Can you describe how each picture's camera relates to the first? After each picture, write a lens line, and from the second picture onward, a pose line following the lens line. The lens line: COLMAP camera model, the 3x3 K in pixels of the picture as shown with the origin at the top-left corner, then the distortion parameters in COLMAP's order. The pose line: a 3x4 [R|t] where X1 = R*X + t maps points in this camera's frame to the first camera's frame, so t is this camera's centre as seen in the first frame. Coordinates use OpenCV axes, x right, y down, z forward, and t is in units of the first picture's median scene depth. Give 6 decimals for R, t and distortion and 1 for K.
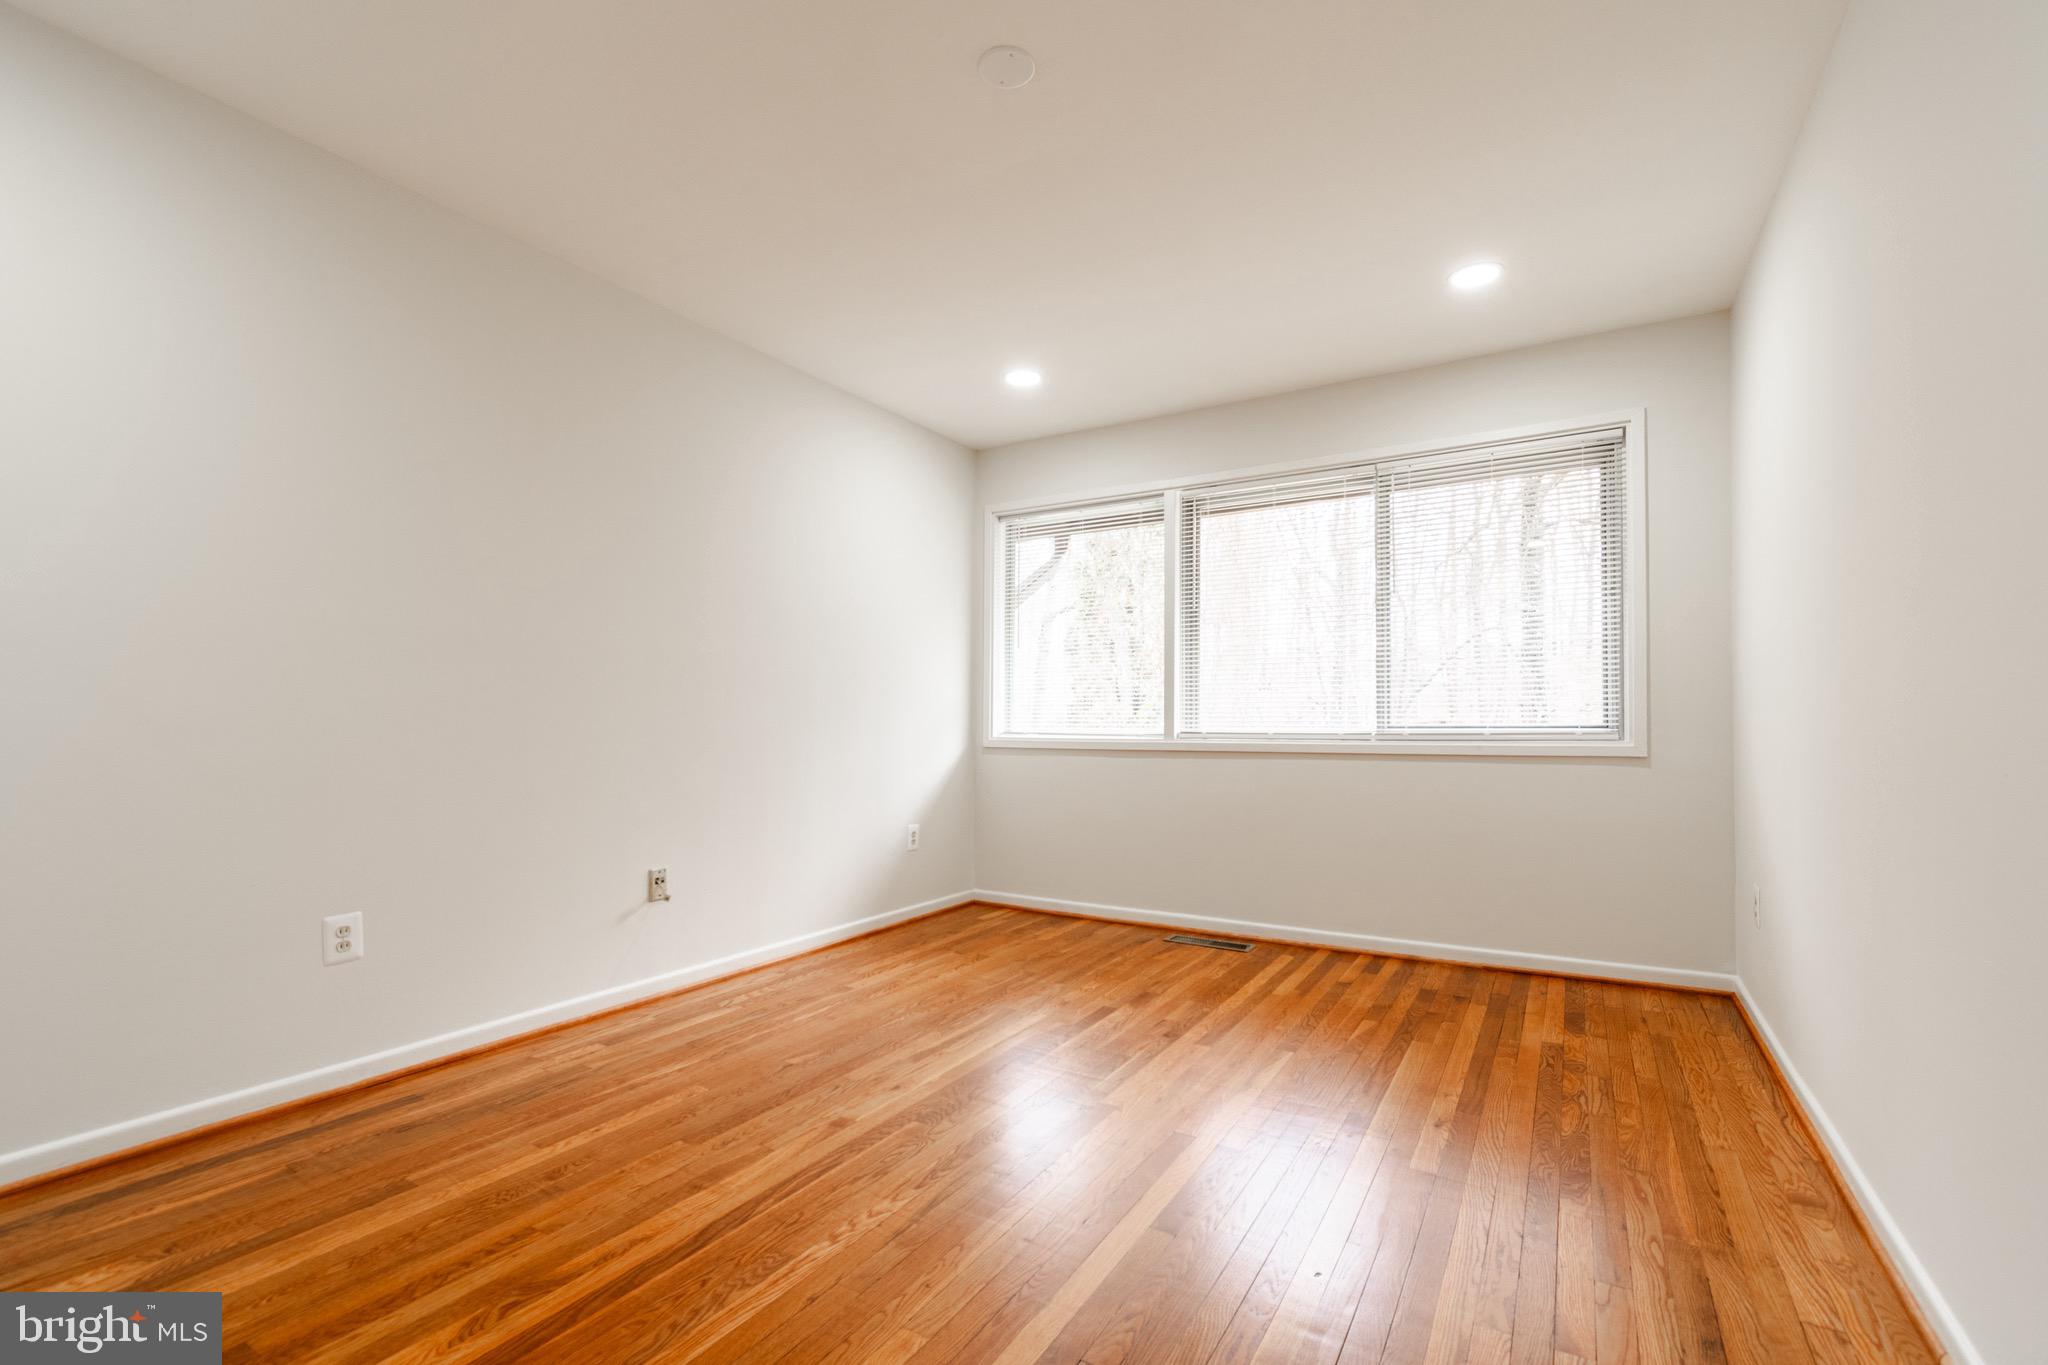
lens RADIAL K [[910.3, 0, 1027.2], [0, 910.3, 713.4], [0, 0, 1]] dist [0.006691, -0.003772]
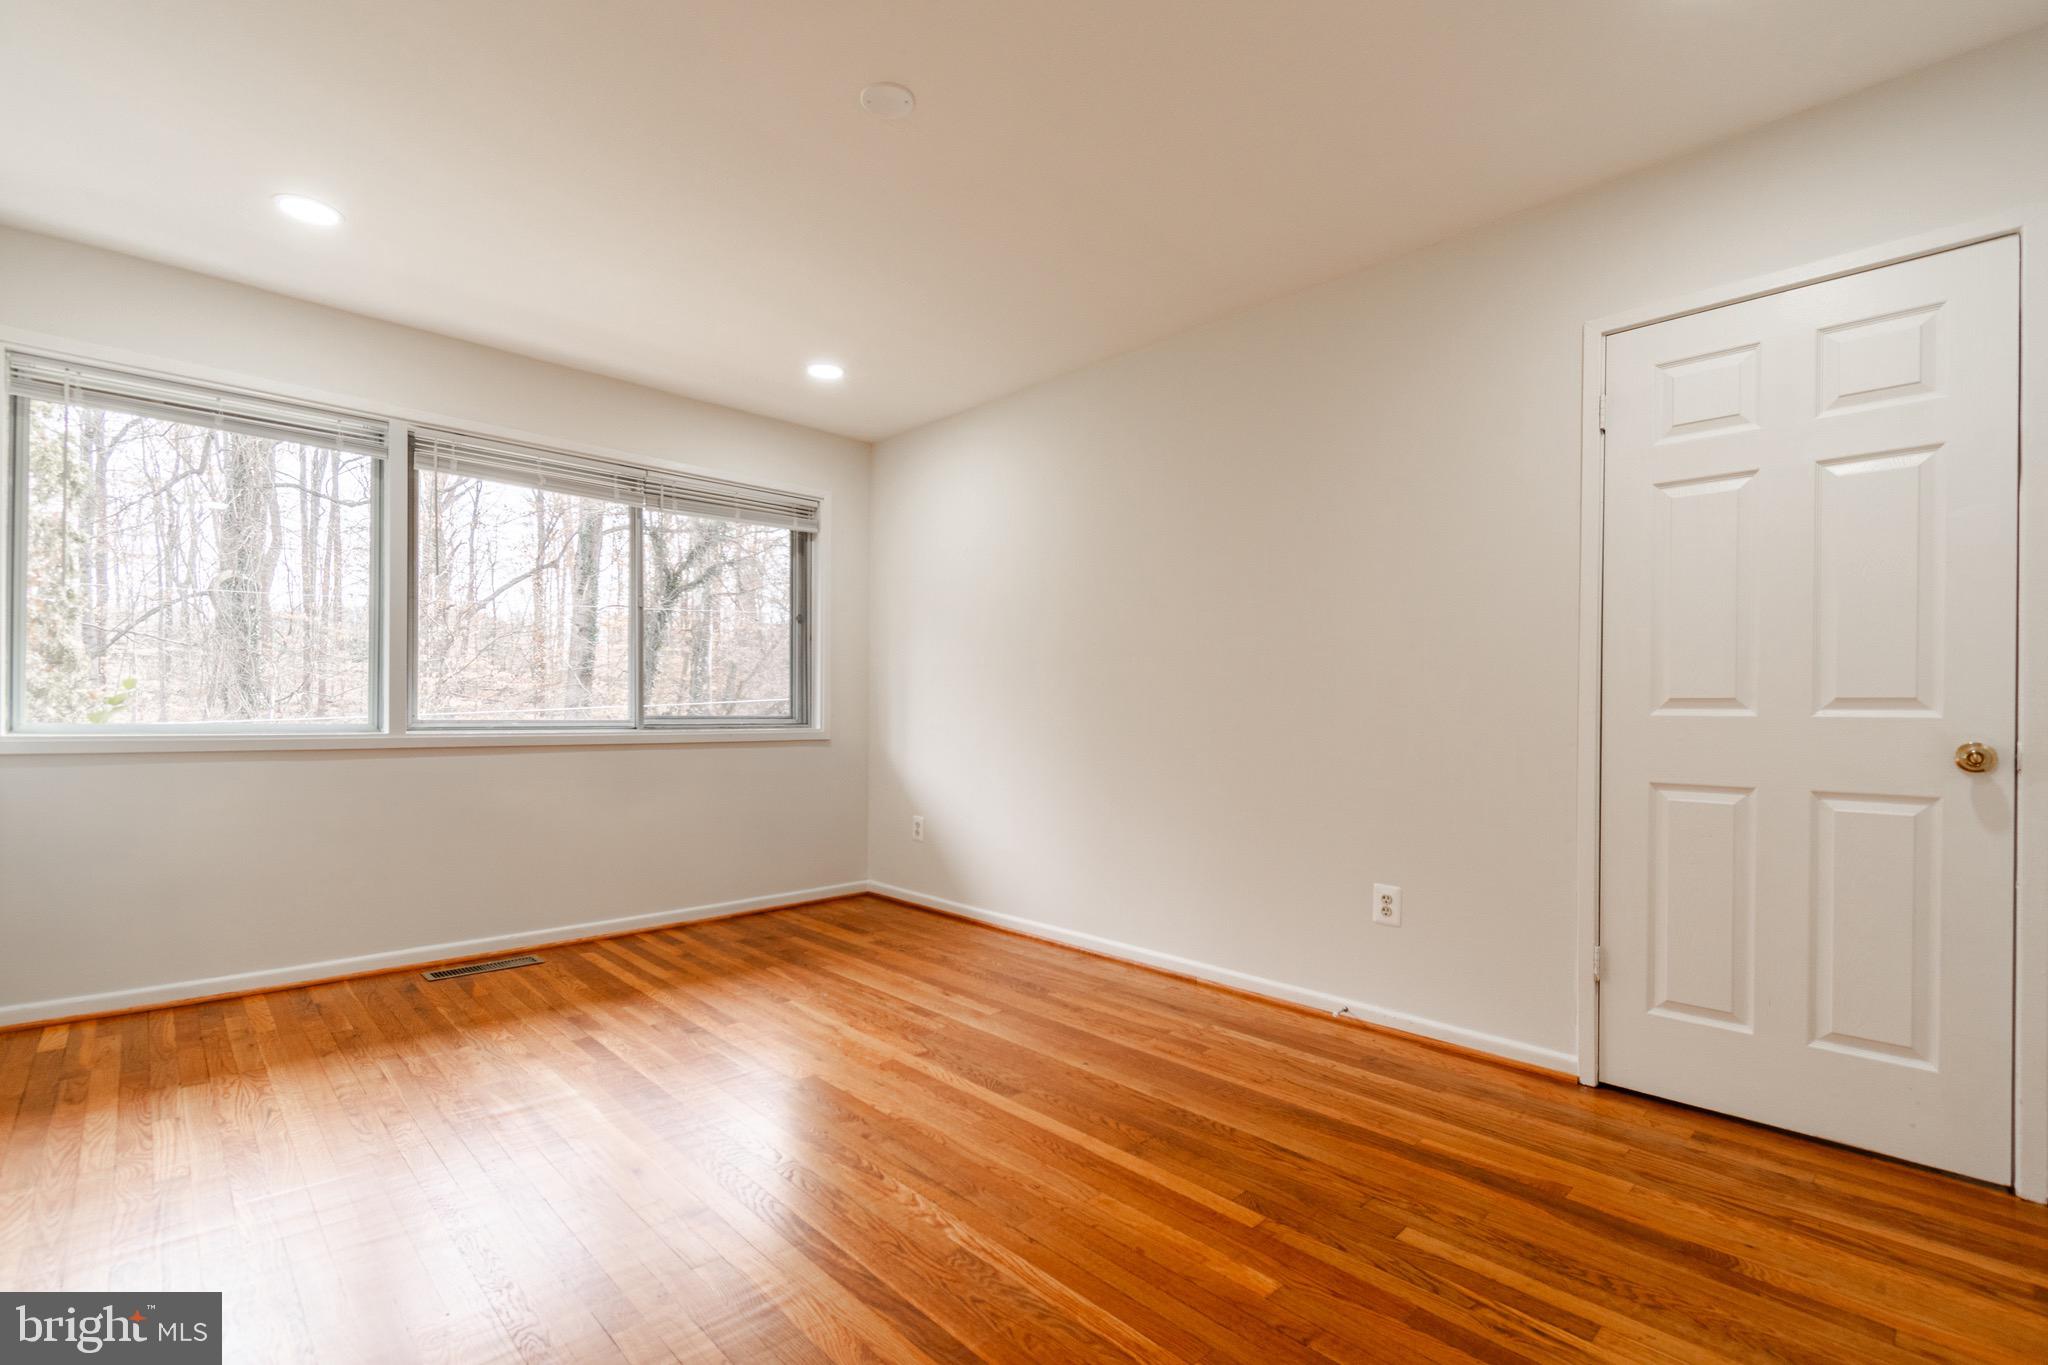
lens RADIAL K [[910.3, 0, 1027.2], [0, 910.3, 713.4], [0, 0, 1]] dist [0.006691, -0.003772]
pose [[0.256964, 0.001911, 0.966419, -0.735695], [-0.016478, 0.999861, 0.002404, -0.000861], [-0.966281, -0.016542, 0.256960, 0.410095]]
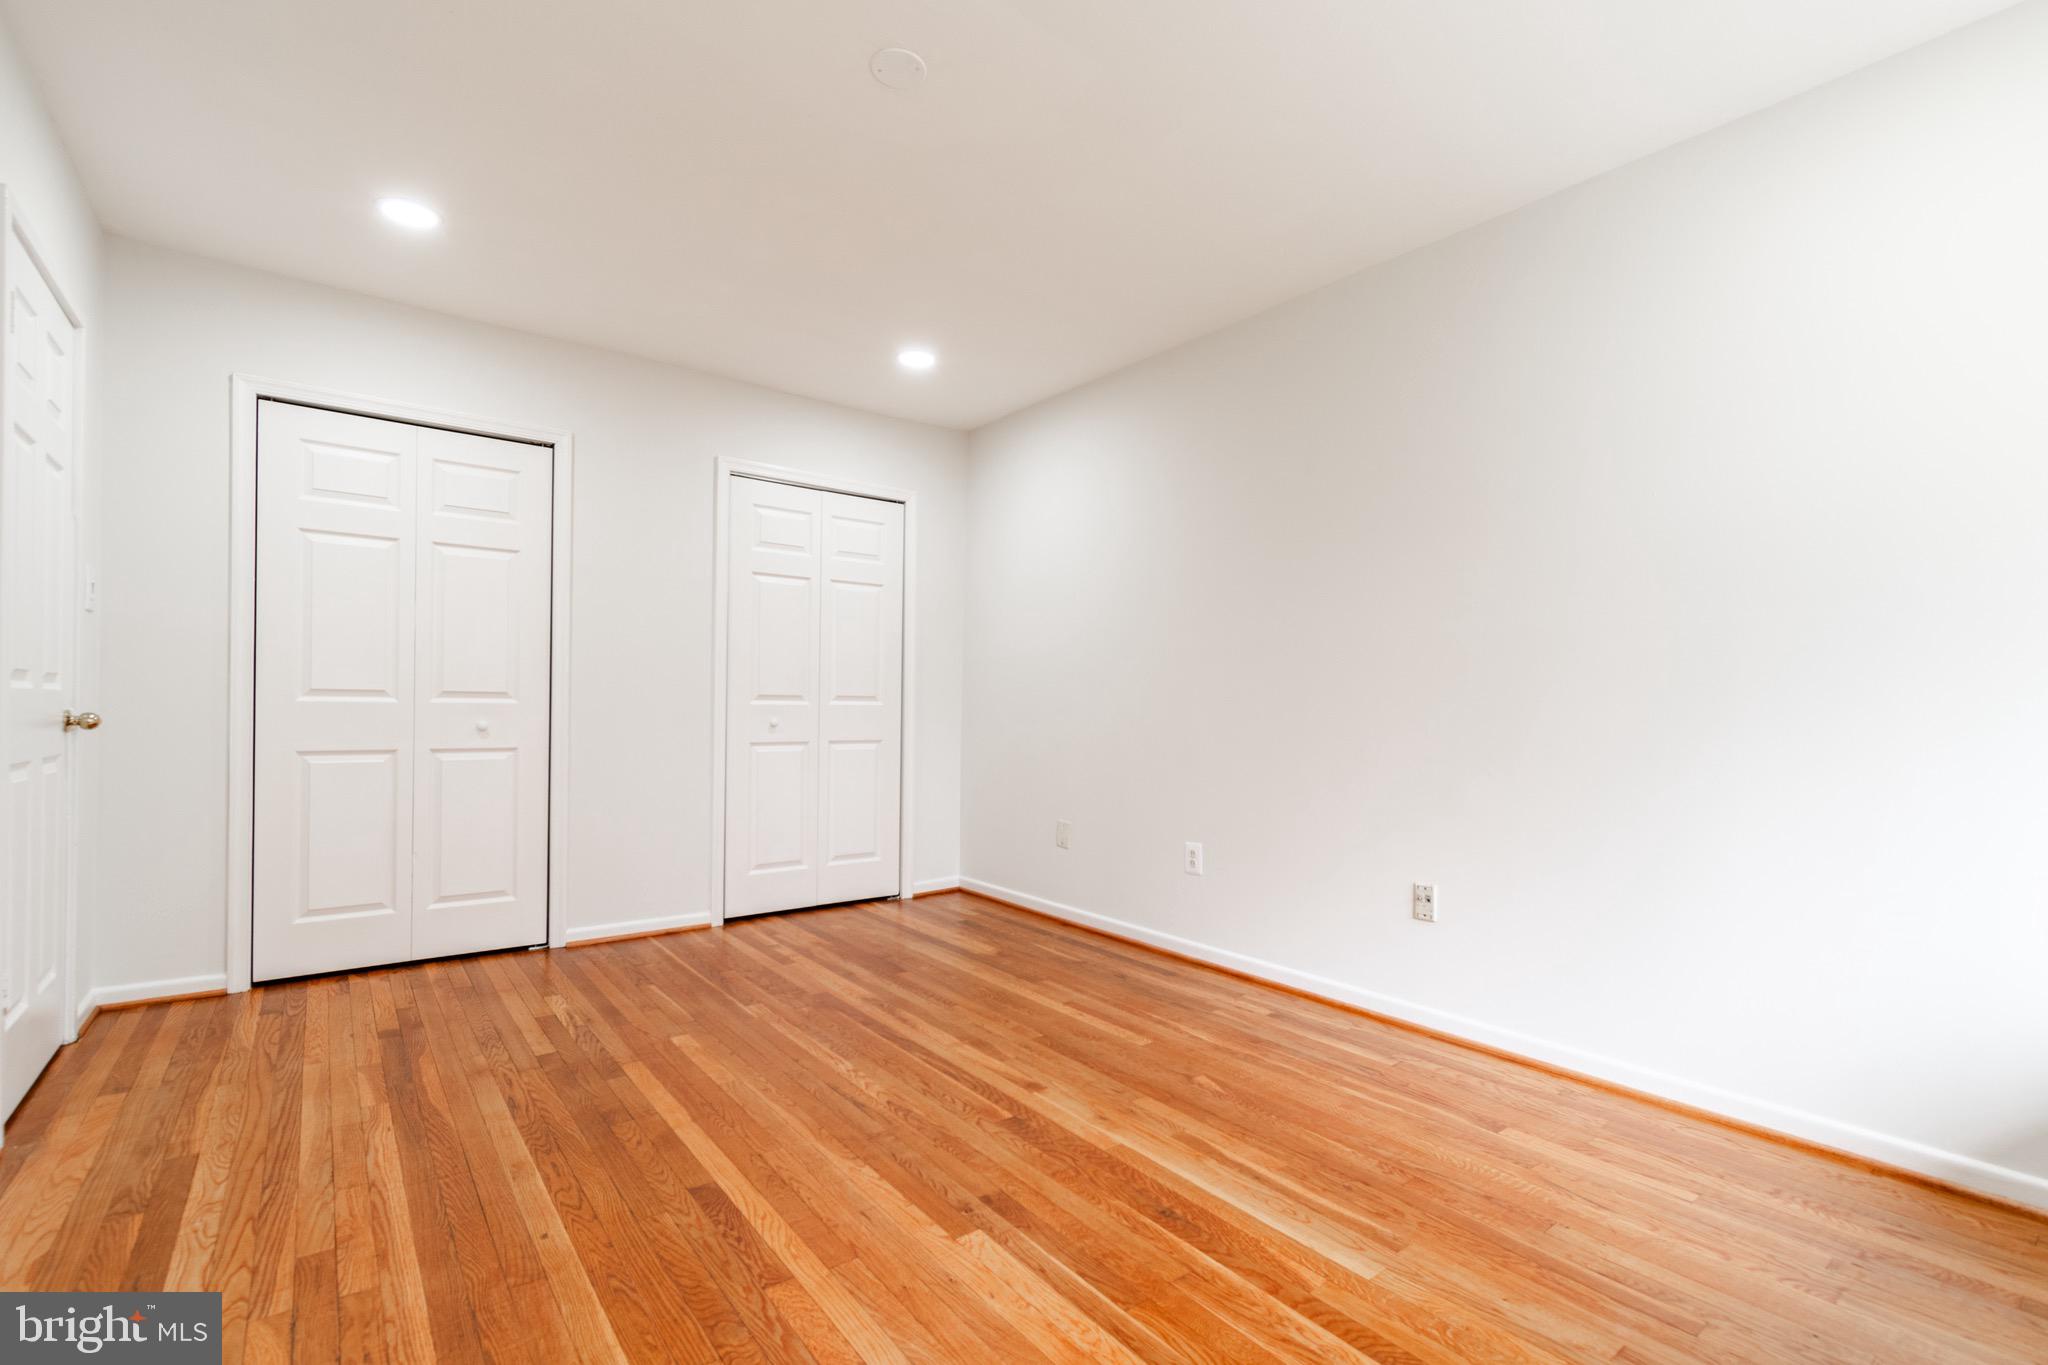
lens RADIAL K [[910.3, 0, 1027.2], [0, 910.3, 713.4], [0, 0, 1]] dist [0.006691, -0.003772]
pose [[-0.358797, -0.002462, -0.933412, 0.641550], [-0.007444, 0.999972, 0.000224, 0.008690], [0.933386, 0.007028, -0.358805, 1.103603]]
